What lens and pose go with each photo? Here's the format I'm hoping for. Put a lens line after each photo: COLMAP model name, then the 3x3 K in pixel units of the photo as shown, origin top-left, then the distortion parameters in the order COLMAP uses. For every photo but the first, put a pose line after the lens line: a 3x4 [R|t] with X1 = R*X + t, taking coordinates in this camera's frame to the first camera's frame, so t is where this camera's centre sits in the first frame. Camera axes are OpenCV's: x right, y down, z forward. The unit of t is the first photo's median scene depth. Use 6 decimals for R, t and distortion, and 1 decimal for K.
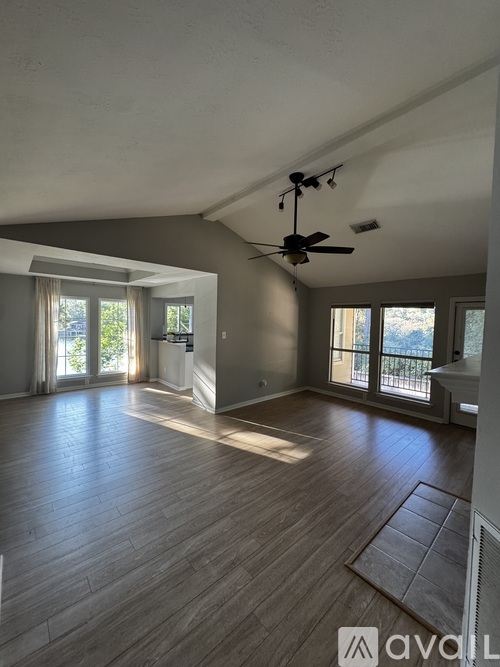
lens RADIAL K [[266.1, 0, 250.5], [0, 266.1, 335.2], [0, 0, 1]] dist [0.006918, -0.000794]
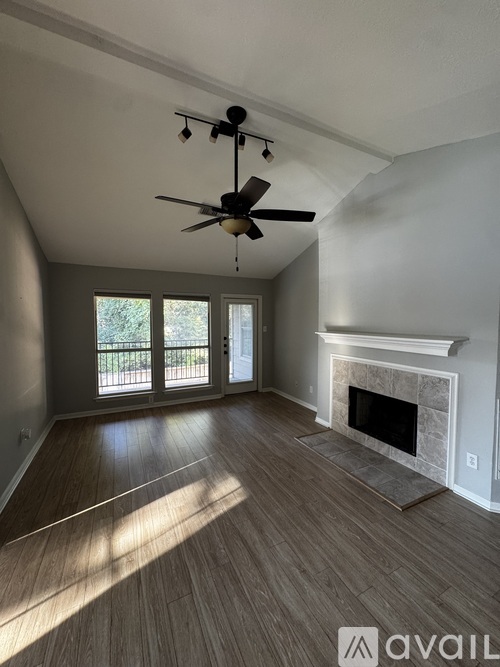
lens RADIAL K [[266.1, 0, 252.8], [0, 266.1, 335.0], [0, 0, 1]] dist [0.006918, -0.000794]
pose [[0.262062, -0.079483, 0.961772, -0.460482], [0.055876, 0.996180, 0.067102, -0.031186], [-0.963432, 0.036155, 0.265502, 0.637440]]
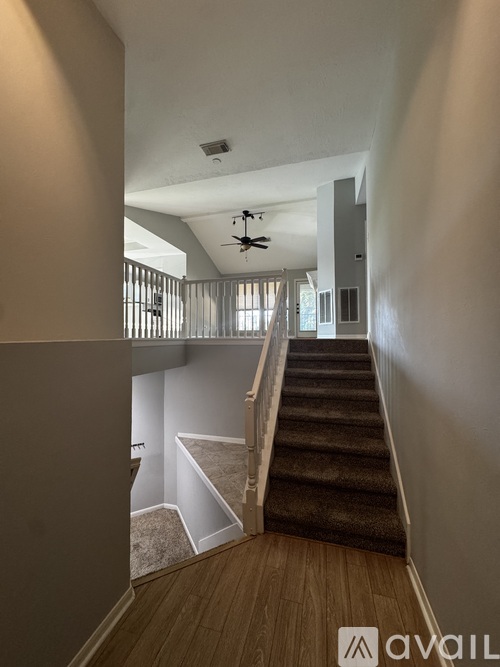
lens RADIAL K [[266.1, 0, 254.9], [0, 266.1, 334.4], [0, 0, 1]] dist [0.006918, -0.000794]
pose [[0.845700, -0.017677, 0.533365, -0.808281], [0.052090, 0.997413, -0.049537, 0.459685], [-0.531110, 0.069676, 0.844433, -0.725919]]
